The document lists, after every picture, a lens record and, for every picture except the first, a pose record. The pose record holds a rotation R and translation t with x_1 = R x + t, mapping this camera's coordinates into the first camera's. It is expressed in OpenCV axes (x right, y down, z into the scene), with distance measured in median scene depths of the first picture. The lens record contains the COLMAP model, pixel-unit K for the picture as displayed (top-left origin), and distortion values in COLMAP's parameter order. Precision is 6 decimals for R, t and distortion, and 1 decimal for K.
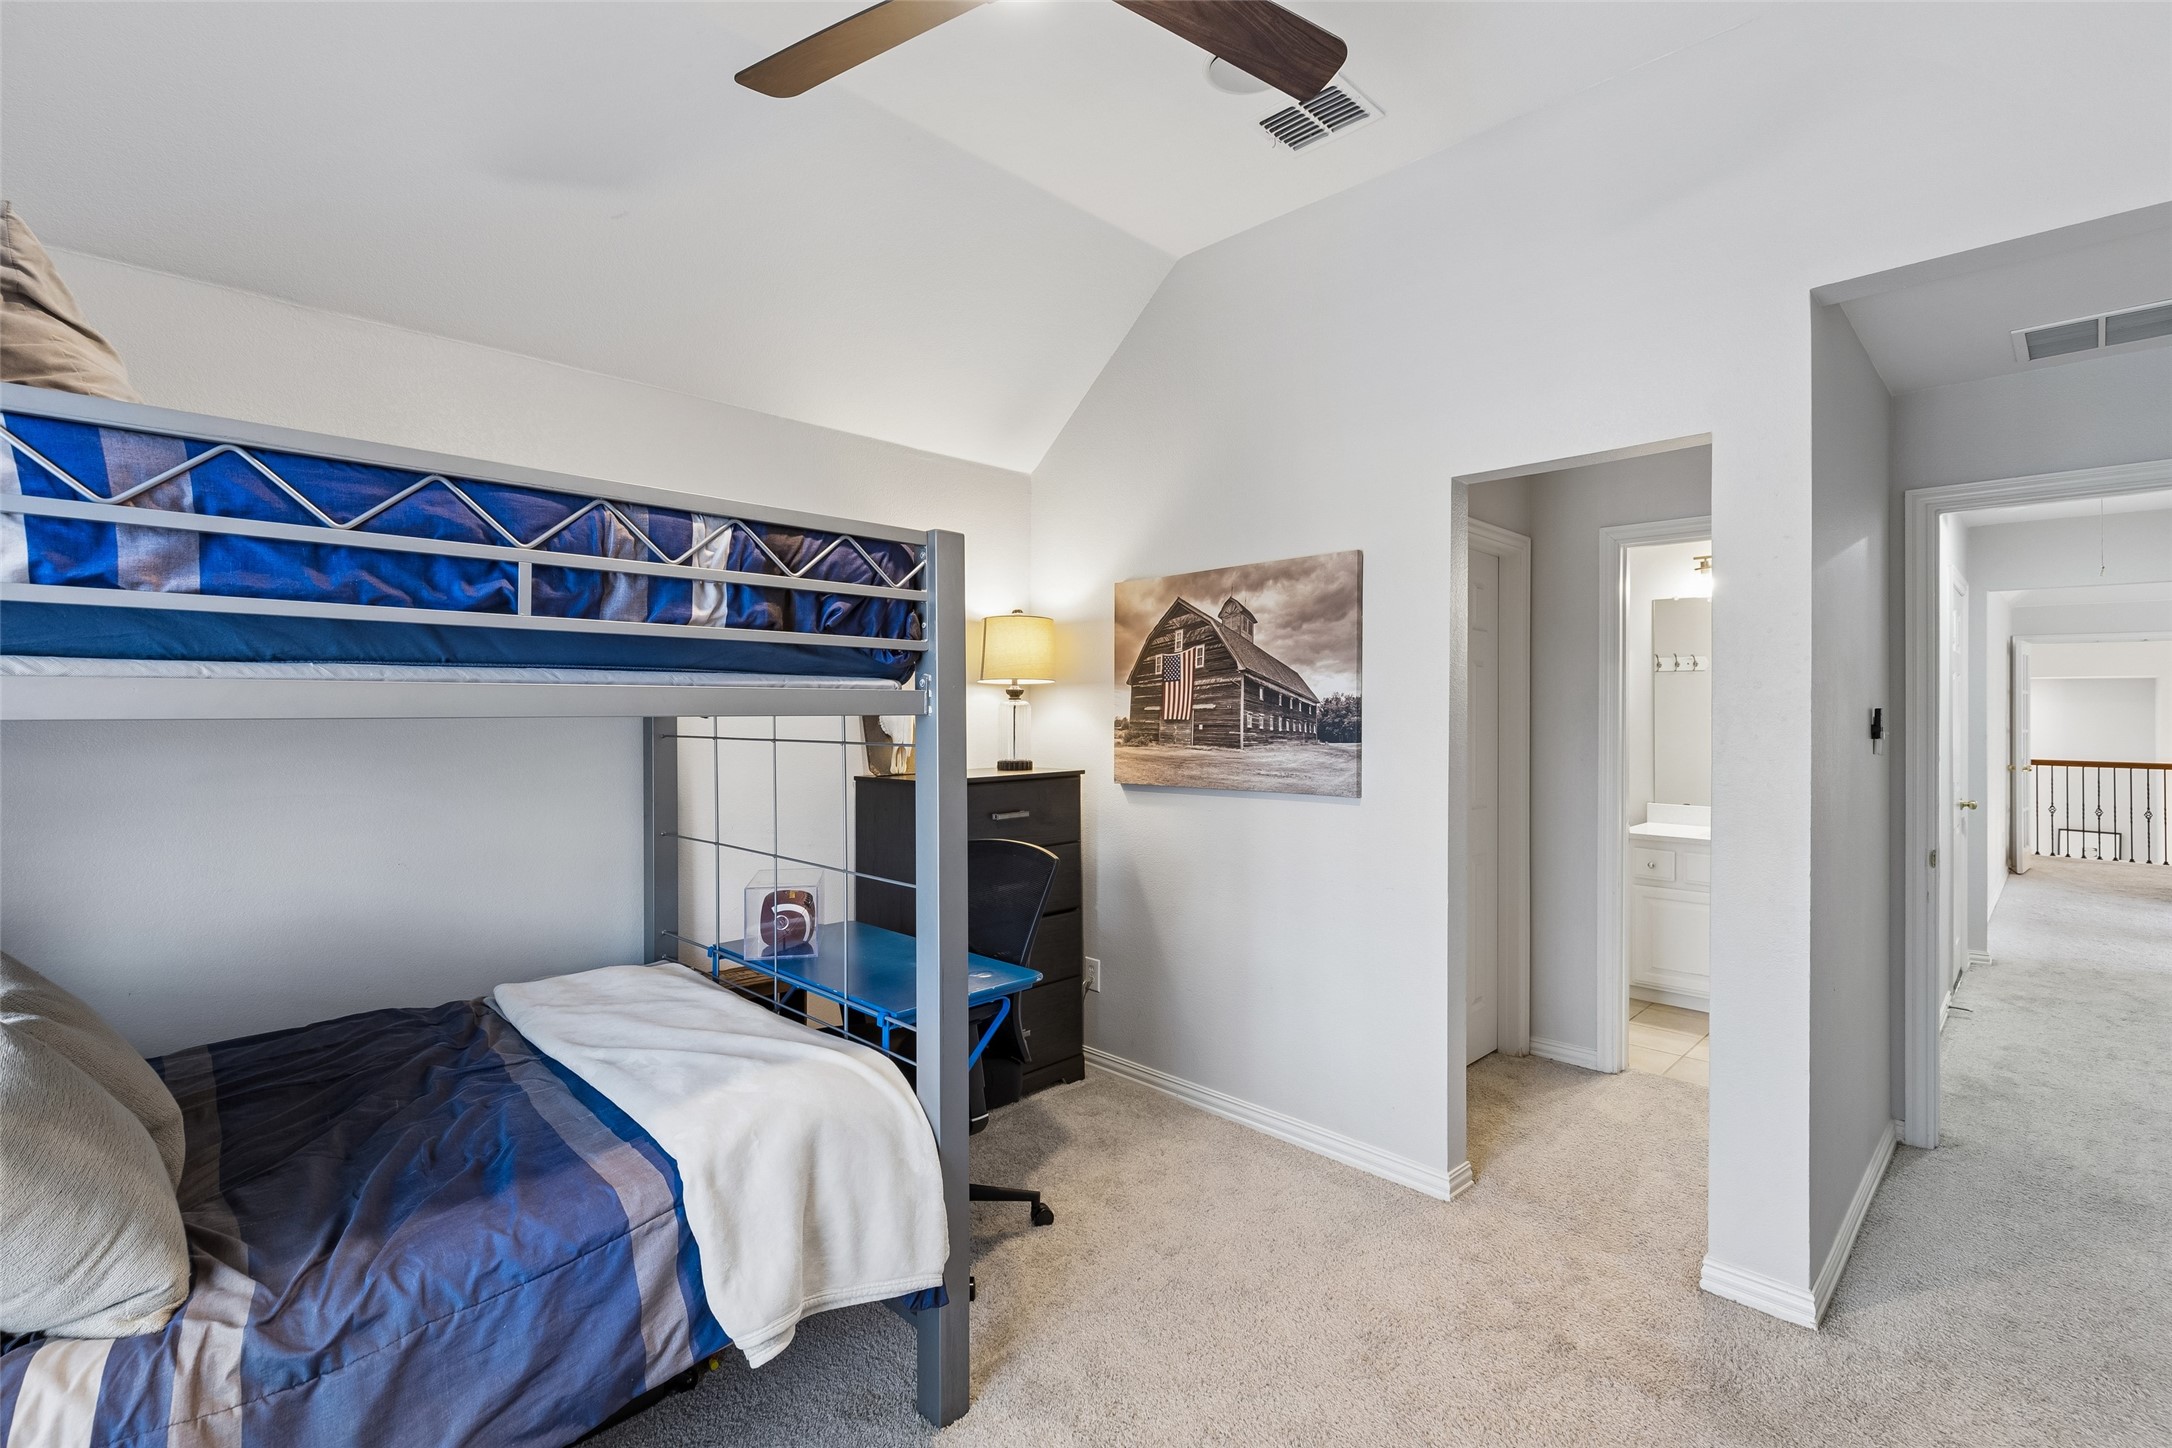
lens RADIAL K [[971.8, 0, 1093.5], [0, 971.8, 705.8], [0, 0, 1]] dist [0.009401, -0.001050]
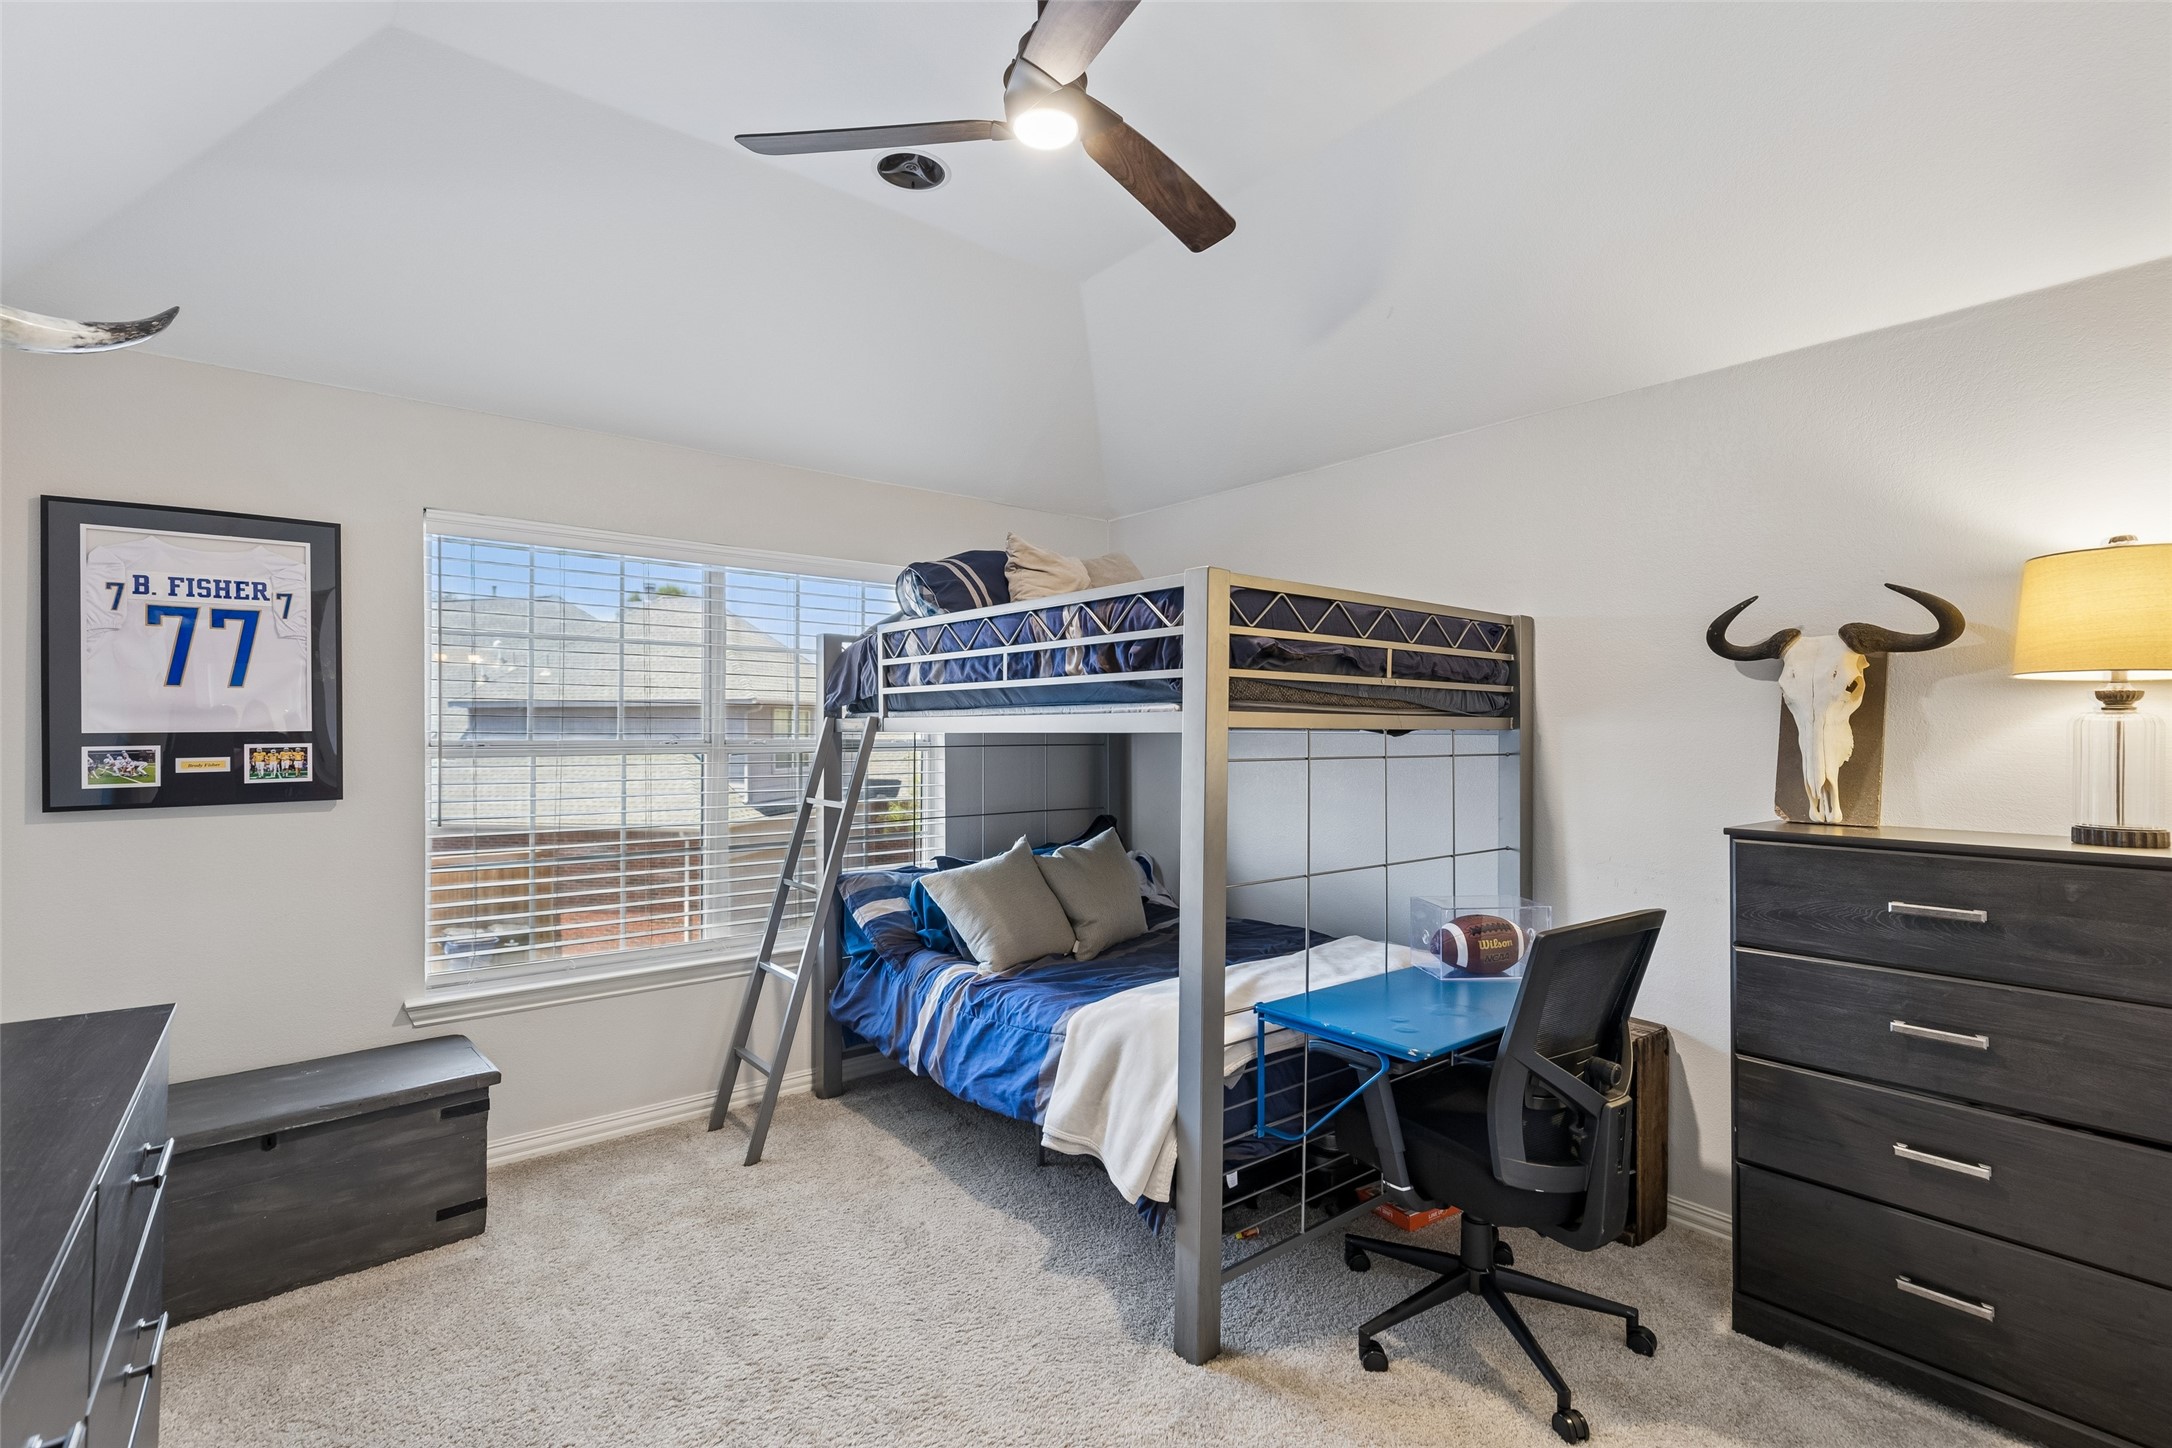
lens RADIAL K [[971.8, 0, 1099.6], [0, 971.8, 722.9], [0, 0, 1]] dist [0.009401, -0.001050]
pose [[-0.097188, -0.003057, -0.995261, 1.039800], [0.004859, 0.999982, -0.003546, -0.000696], [0.995254, -0.005181, -0.097171, 1.081756]]
